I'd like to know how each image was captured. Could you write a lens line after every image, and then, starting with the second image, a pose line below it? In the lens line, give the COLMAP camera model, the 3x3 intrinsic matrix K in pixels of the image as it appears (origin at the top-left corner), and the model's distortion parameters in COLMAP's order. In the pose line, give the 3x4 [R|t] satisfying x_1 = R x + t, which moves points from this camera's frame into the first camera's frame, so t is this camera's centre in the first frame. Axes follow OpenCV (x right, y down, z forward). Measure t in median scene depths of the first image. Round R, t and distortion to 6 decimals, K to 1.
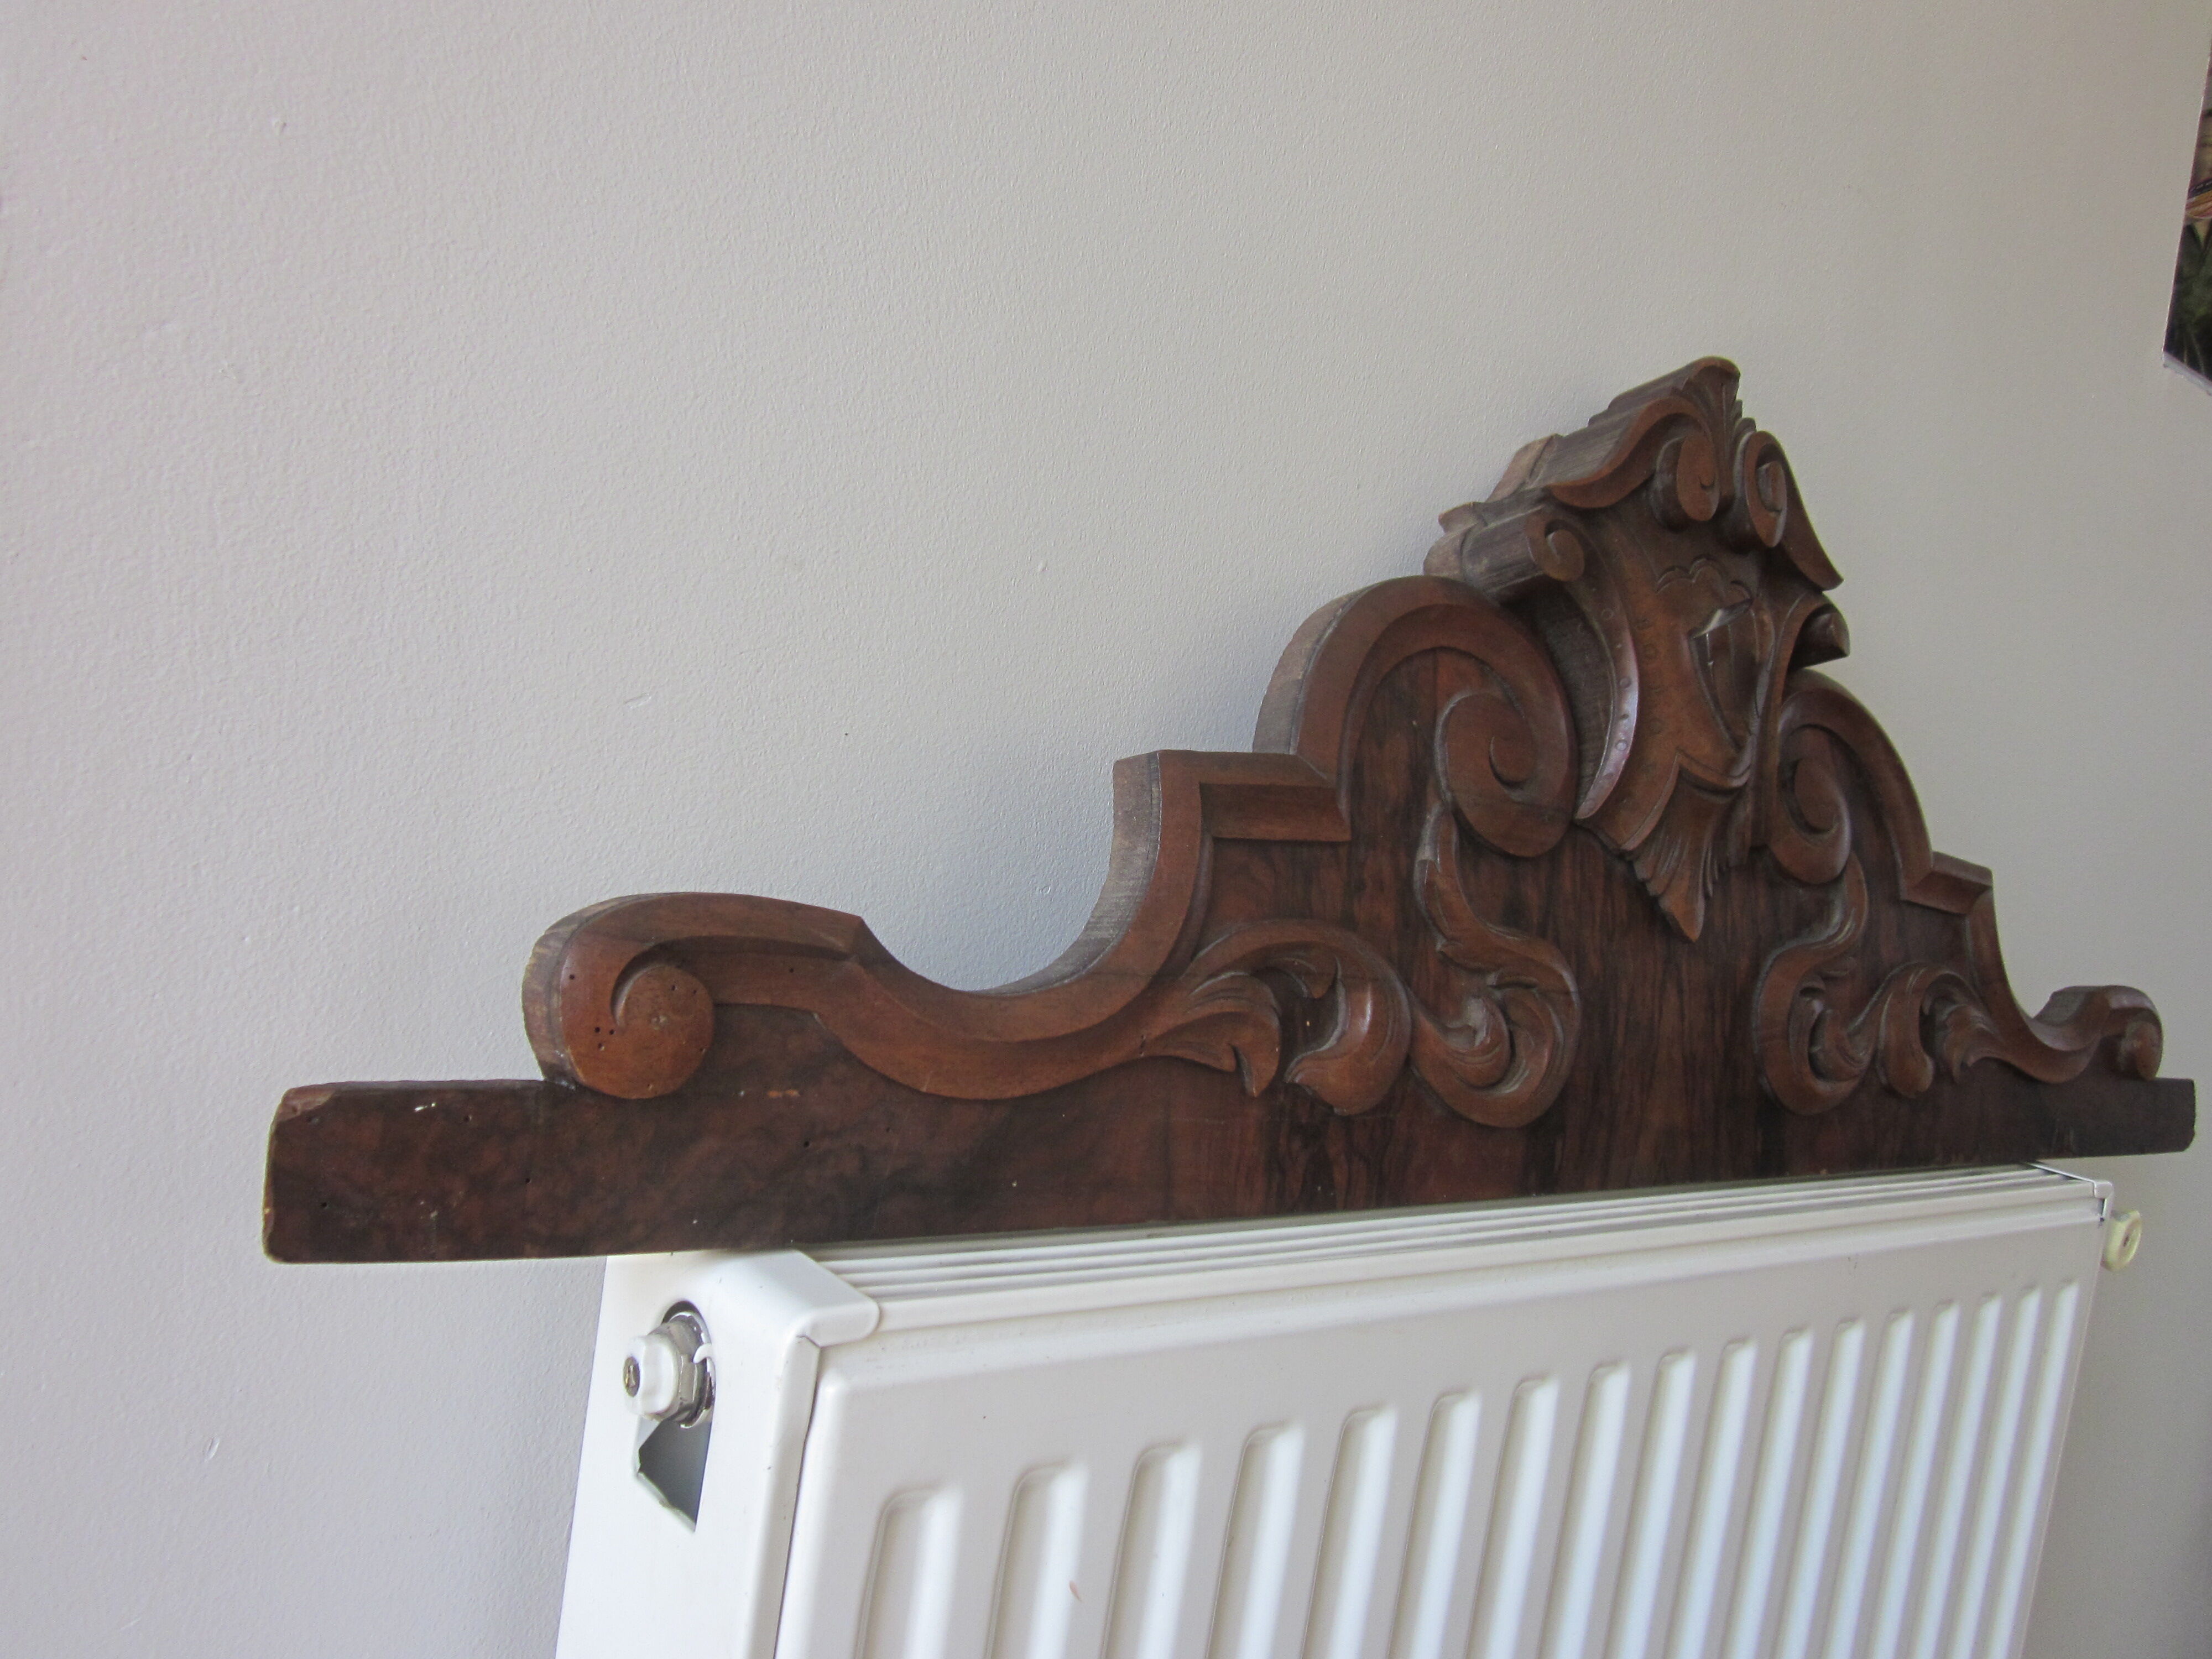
lens RADIAL K [[1827.2, 0, 1106.0], [0, 1827.2, 829.5], [0, 0, 1]] dist [-0.037608, 0.002112]
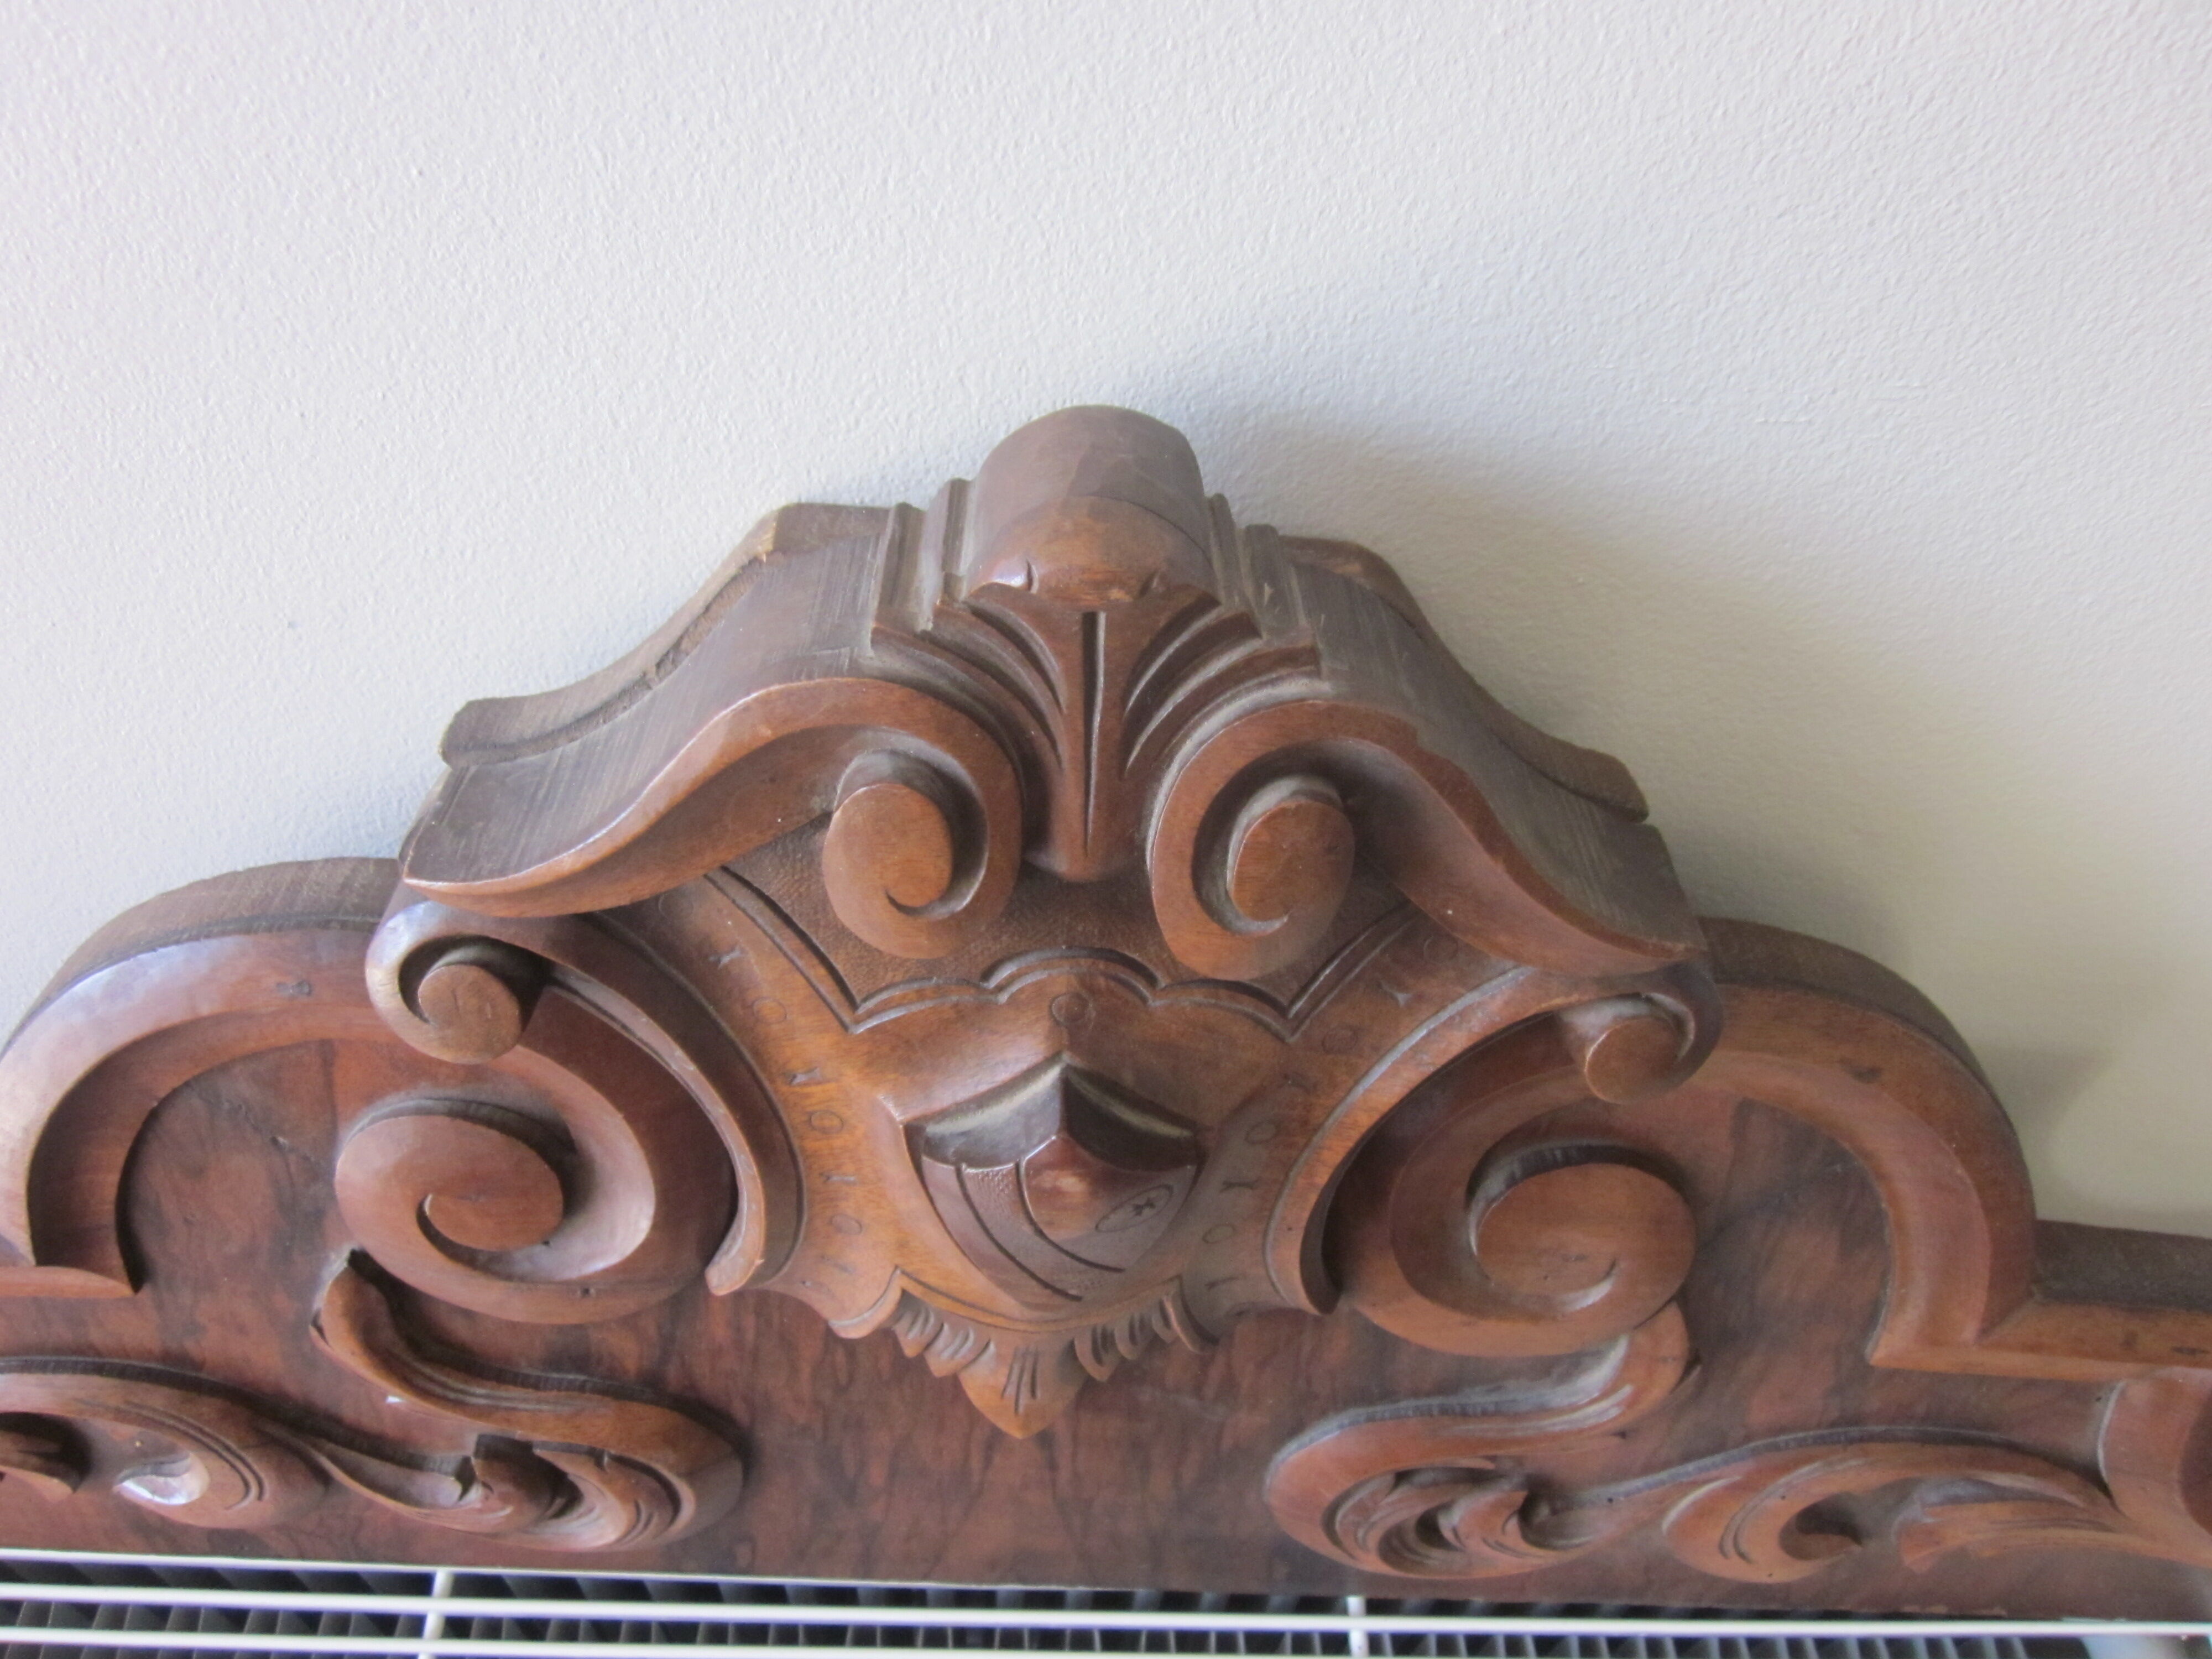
lens RADIAL K [[1827.2, 0, 1106.0], [0, 1827.2, 829.5], [0, 0, 1]] dist [-0.037608, 0.002112]
pose [[0.781274, 0.421399, -0.460472, 0.588268], [0.013189, 0.726403, 0.687143, -0.509970], [0.624049, -0.542919, 0.561962, 0.914788]]
